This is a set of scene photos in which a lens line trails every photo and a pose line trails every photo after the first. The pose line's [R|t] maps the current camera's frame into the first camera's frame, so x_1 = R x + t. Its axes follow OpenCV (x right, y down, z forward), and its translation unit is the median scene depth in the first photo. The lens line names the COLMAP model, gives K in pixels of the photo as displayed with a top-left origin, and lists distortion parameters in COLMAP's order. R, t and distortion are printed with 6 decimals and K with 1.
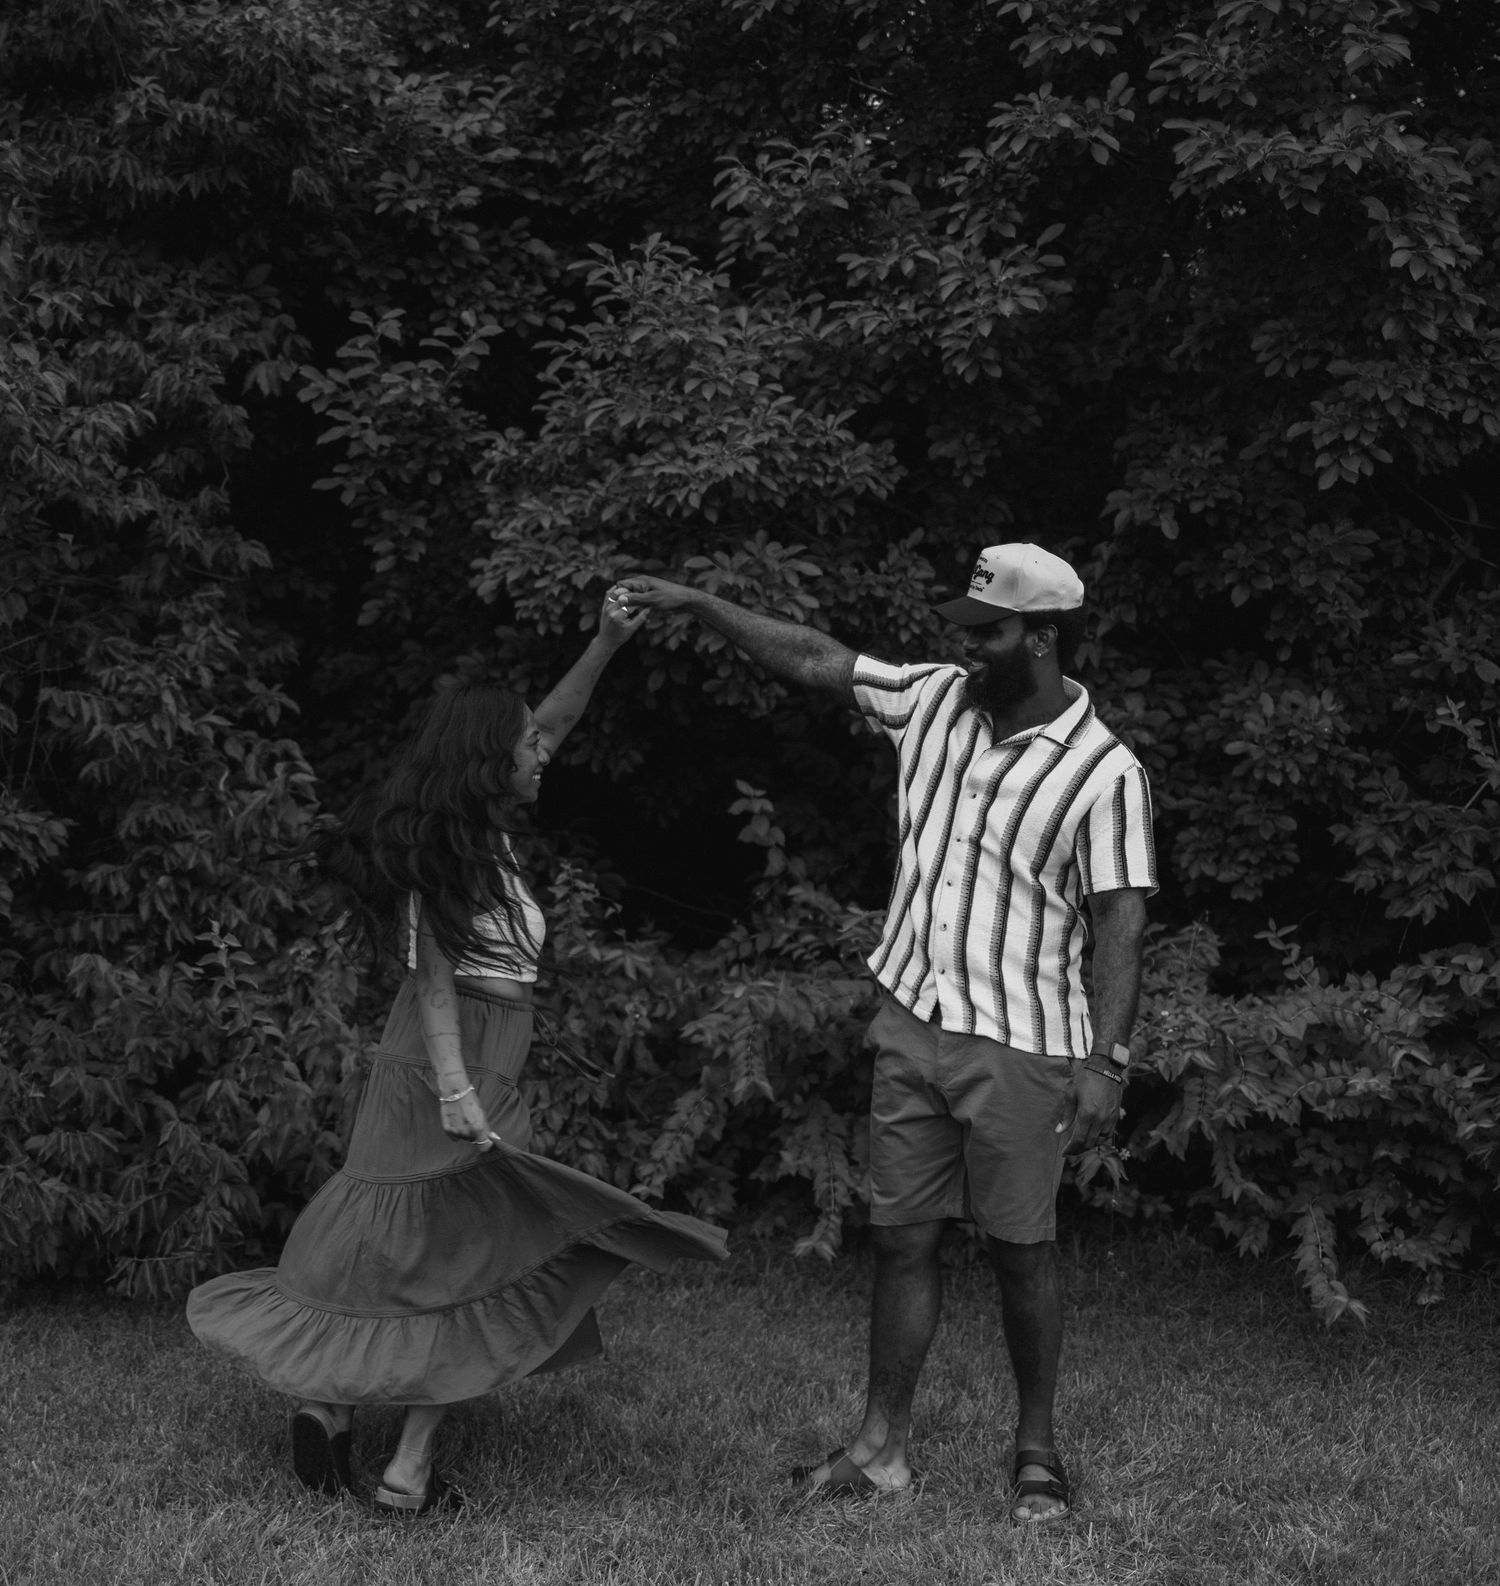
lens RADIAL K [[2216.8, 0, 750.9], [0, 2216.8, 898.0], [0, 0, 1]] dist [-0.001210, -0.008583]
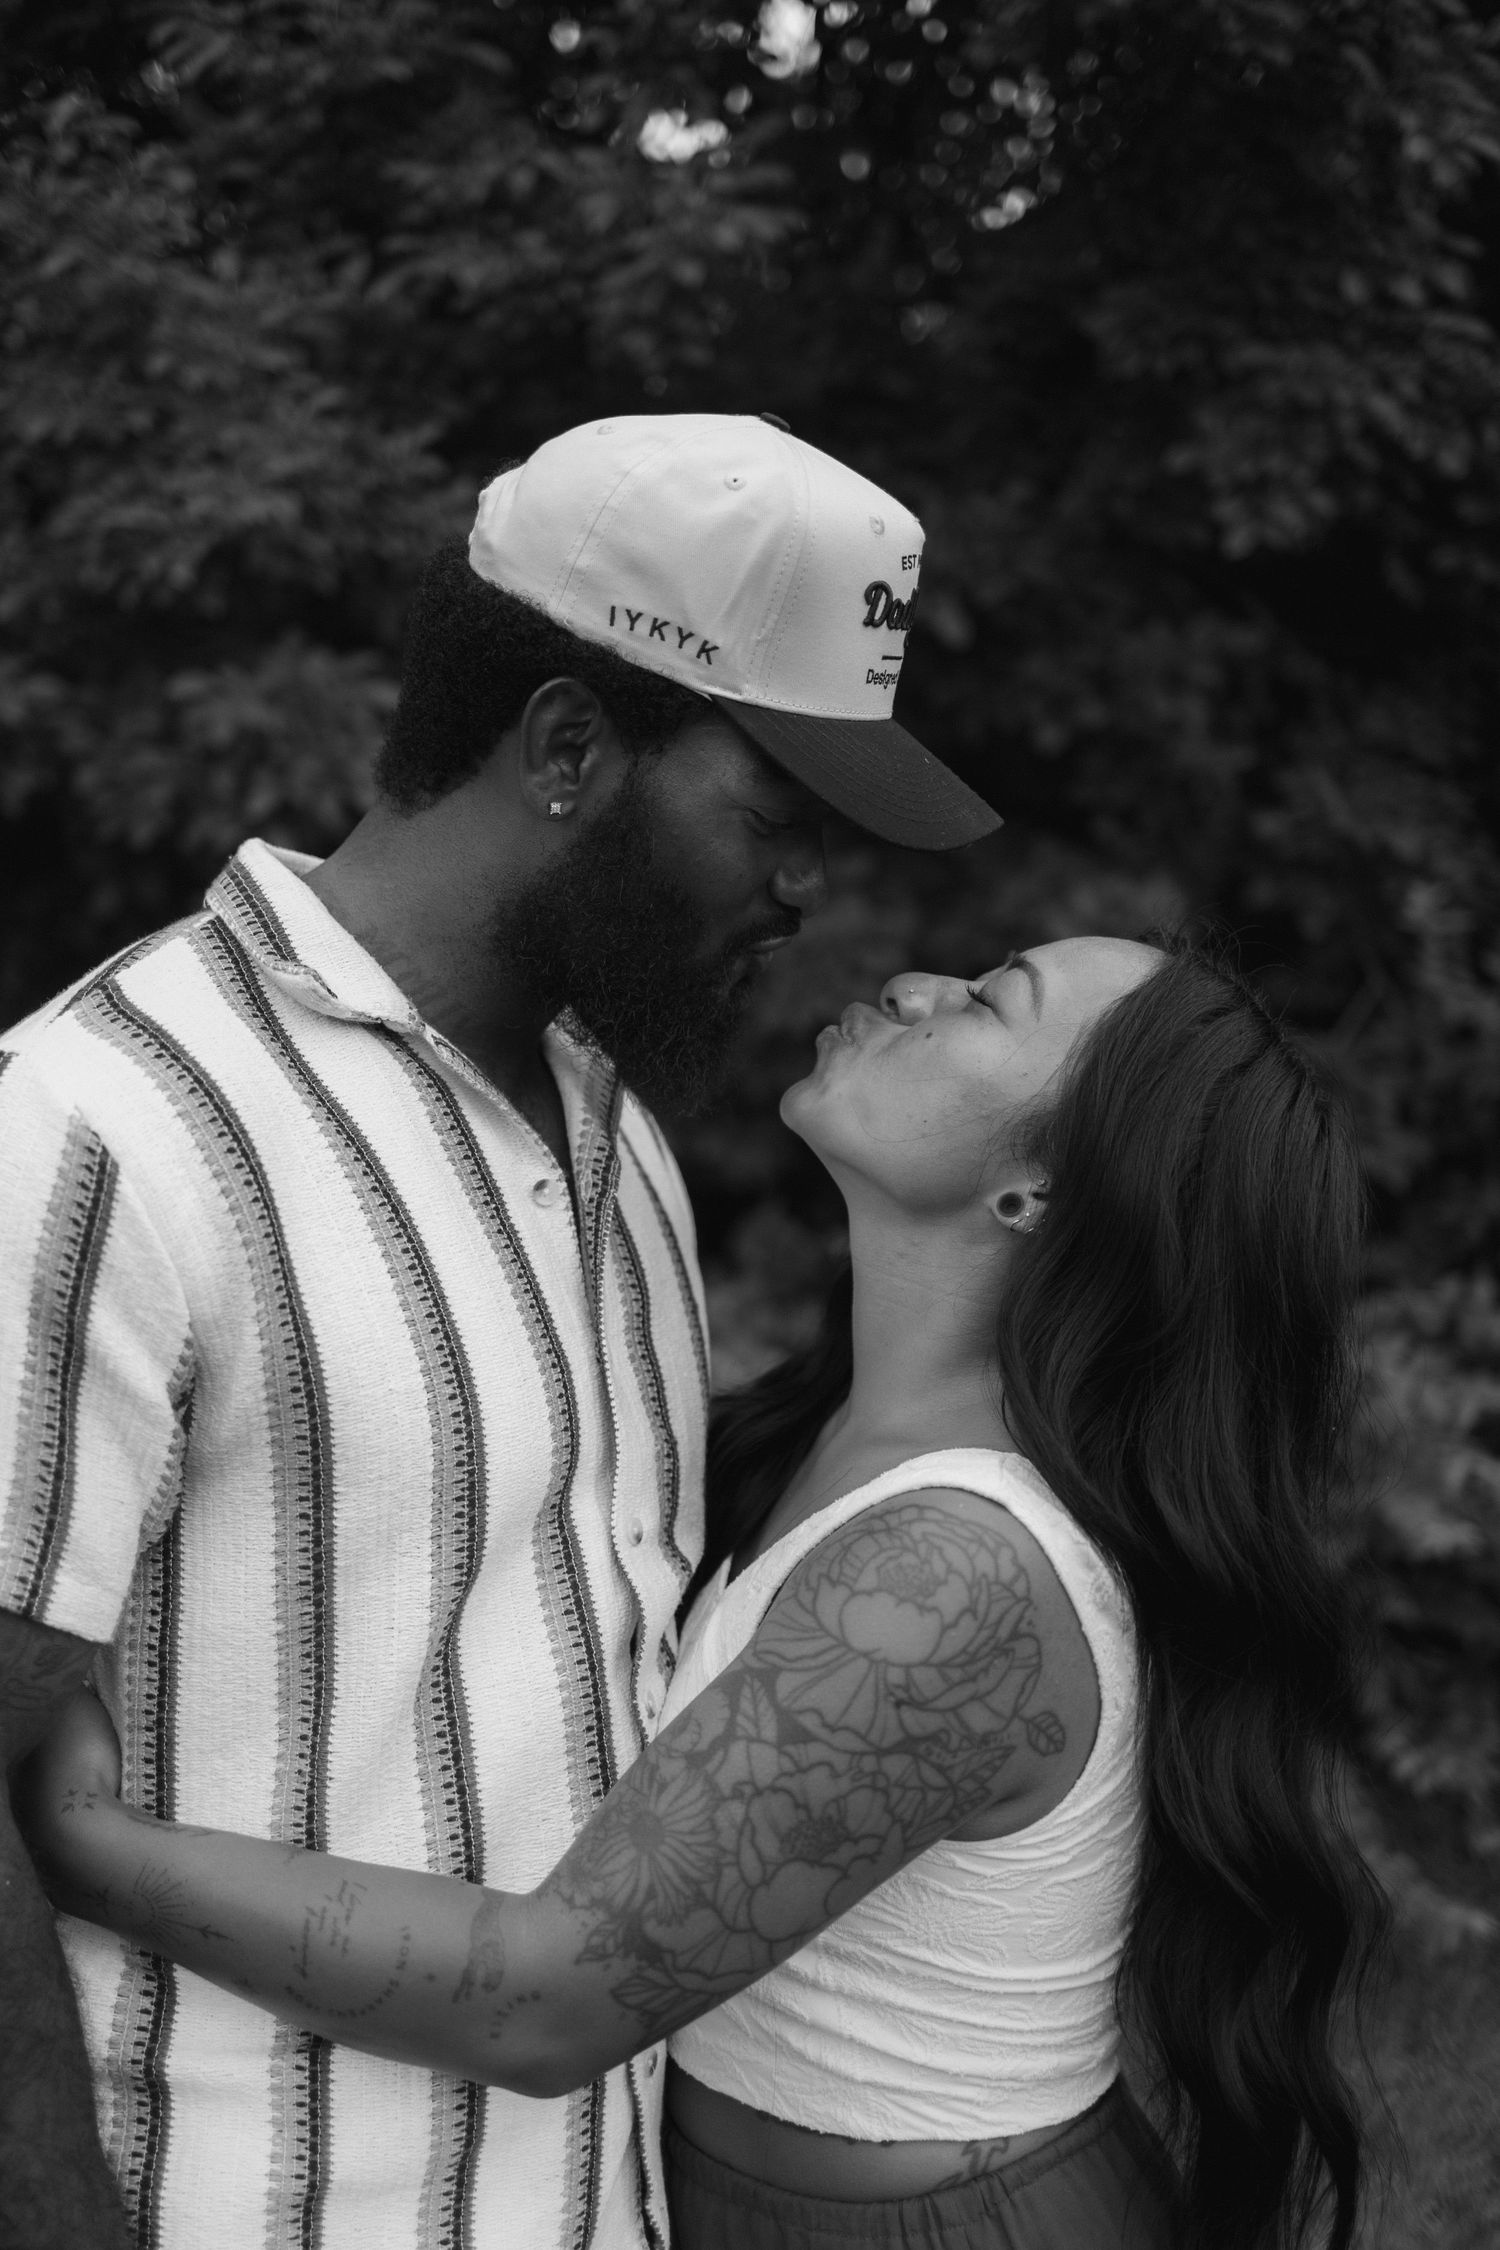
lens RADIAL K [[2213.1, 0, 749.2], [0, 2213.1, 1114.7], [0, 0, 1]] dist [-0.011849, -0.002785]
pose [[0.953499, -0.066632, 0.293939, -0.057956], [0.062550, 0.997770, 0.023275, -0.046388], [-0.294834, -0.003806, 0.955541, 0.410797]]
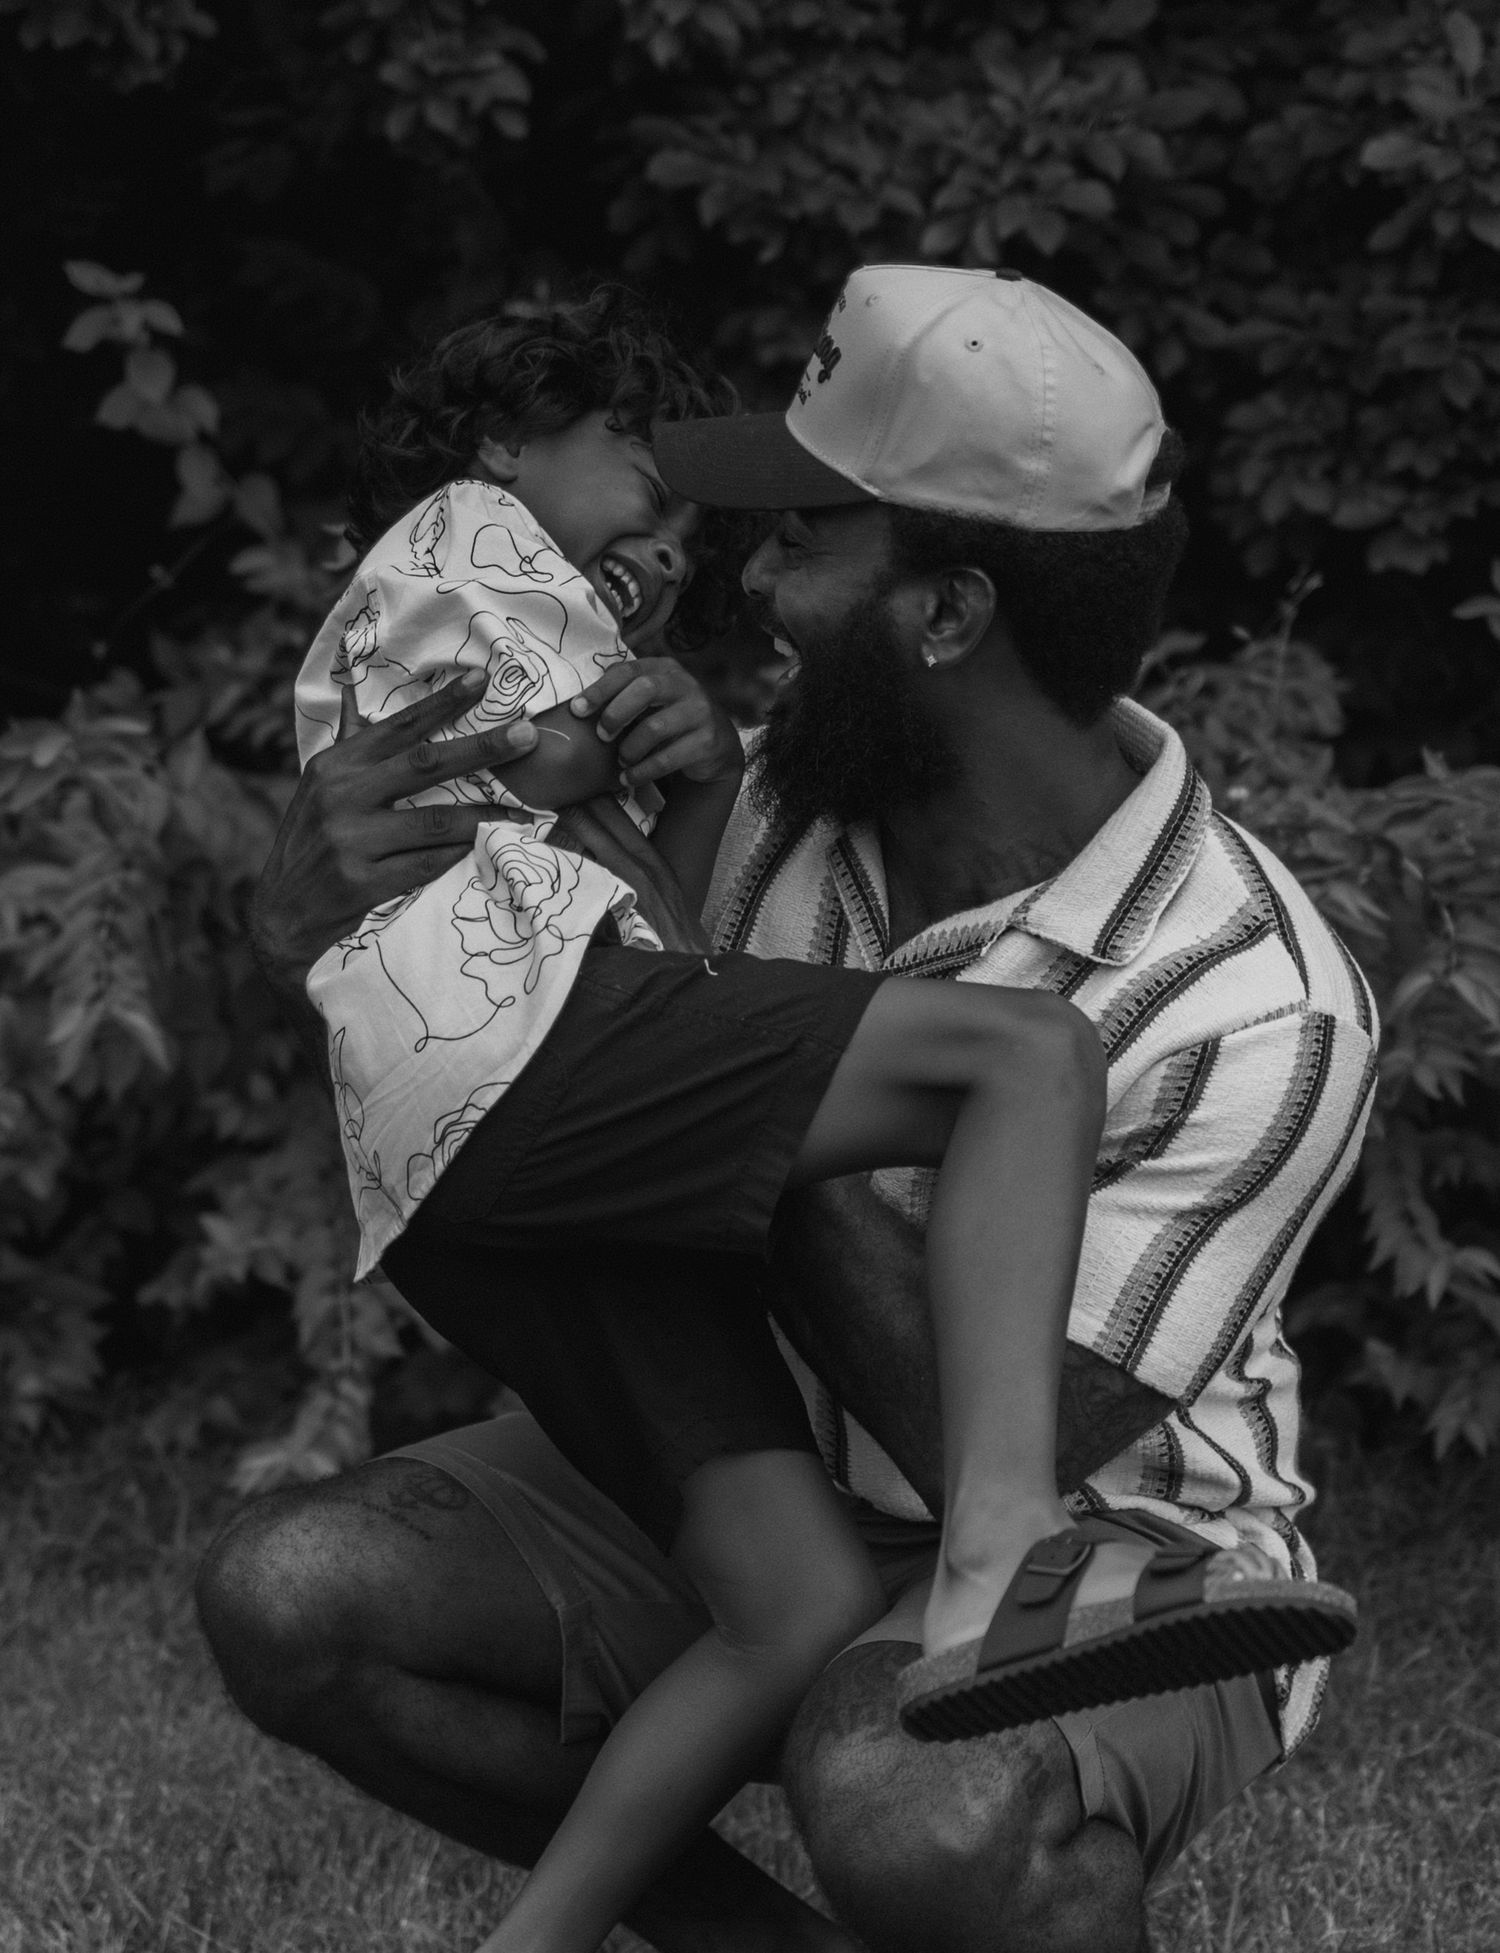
lens RADIAL K [[4202.6, 0, 701.2], [0, 4202.6, 1104.3], [0, 0, 1]] dist [-0.032516, 0.216191]
pose [[0.995663, -0.021709, 0.090462, 0.031150], [0.017218, 0.998594, 0.050131, 0.059020], [-0.091423, -0.048356, 0.994637, 0.281546]]
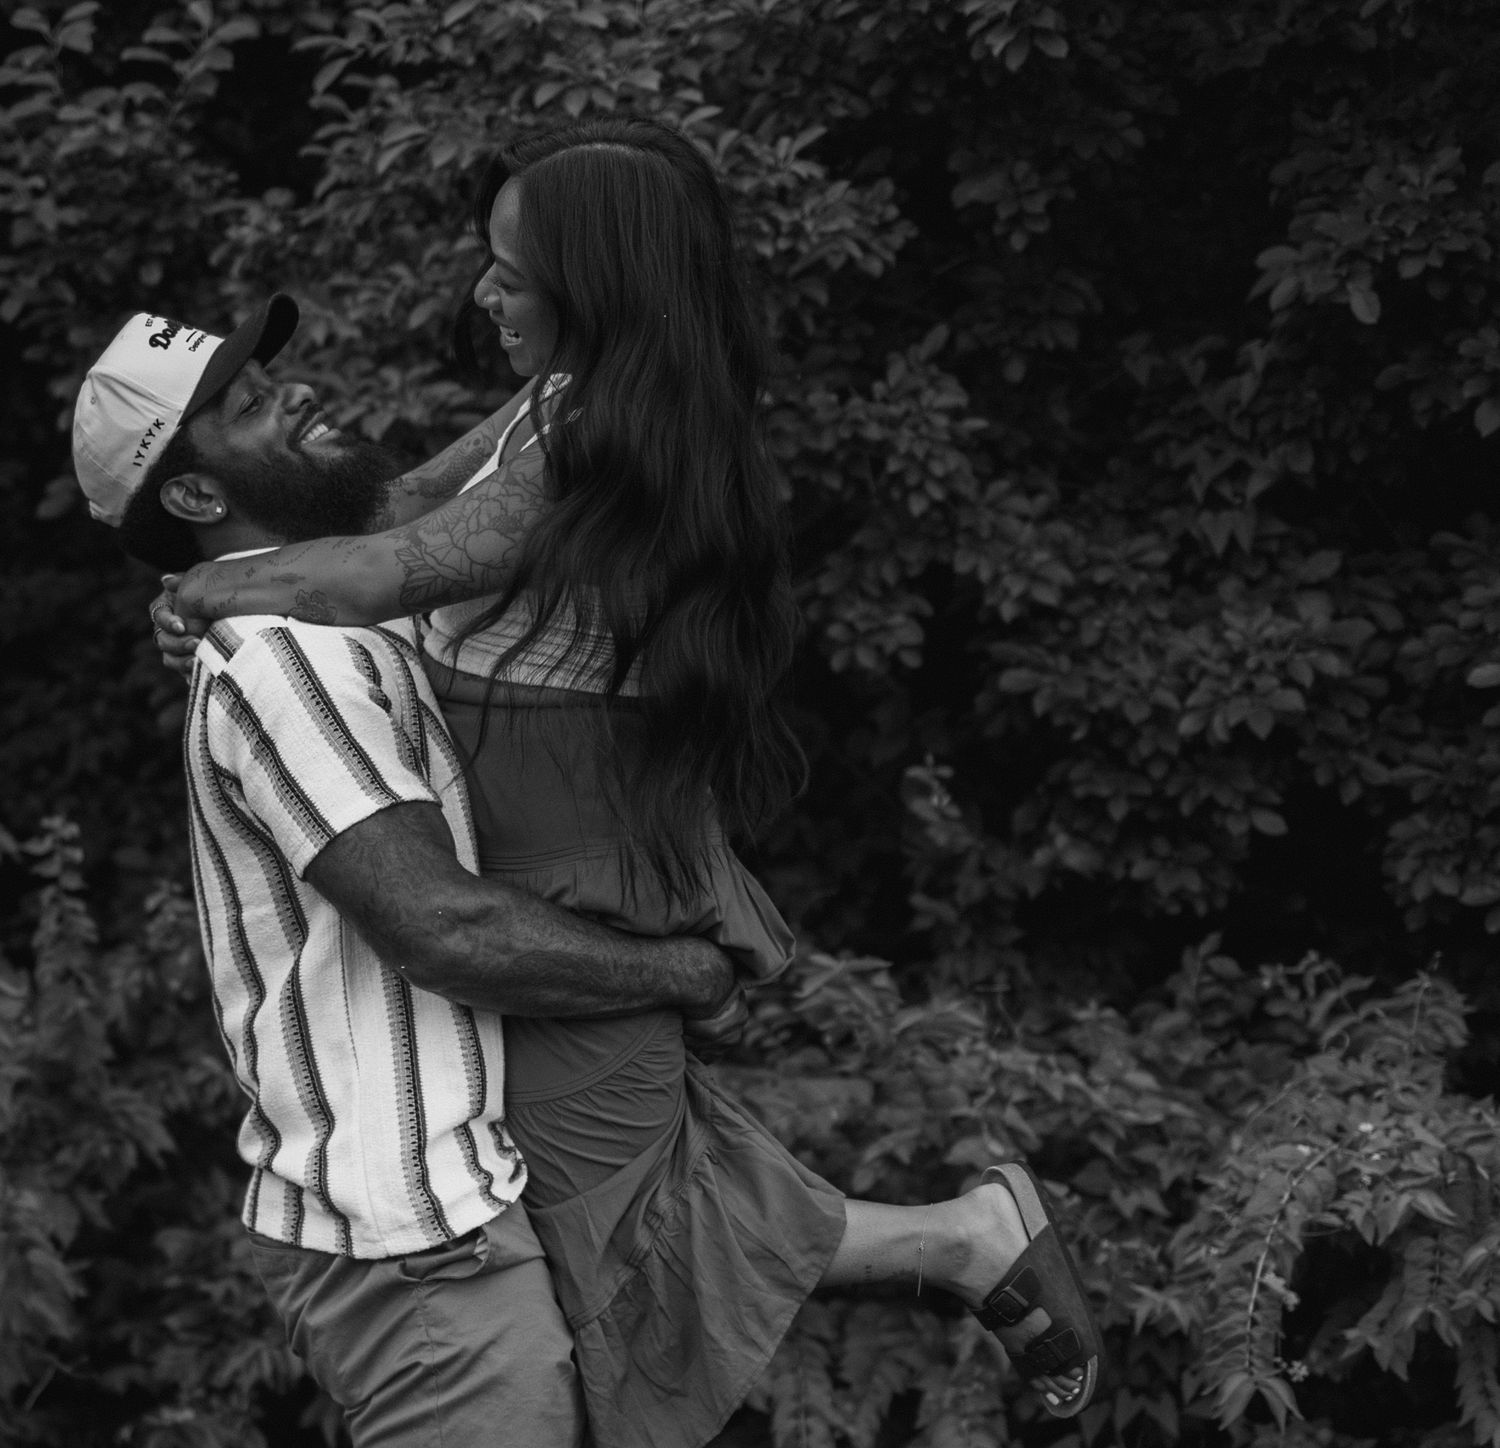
lens RADIAL K [[3279.1, 0, 457.5], [0, 3279.1, 911.6], [0, 0, 1]] dist [-0.000752, 0.106535]
pose [[0.995257, -0.016711, -0.095833, 0.029204], [0.015316, 0.999766, -0.015274, 0.003843], [0.096066, 0.013734, 0.995280, 0.107906]]
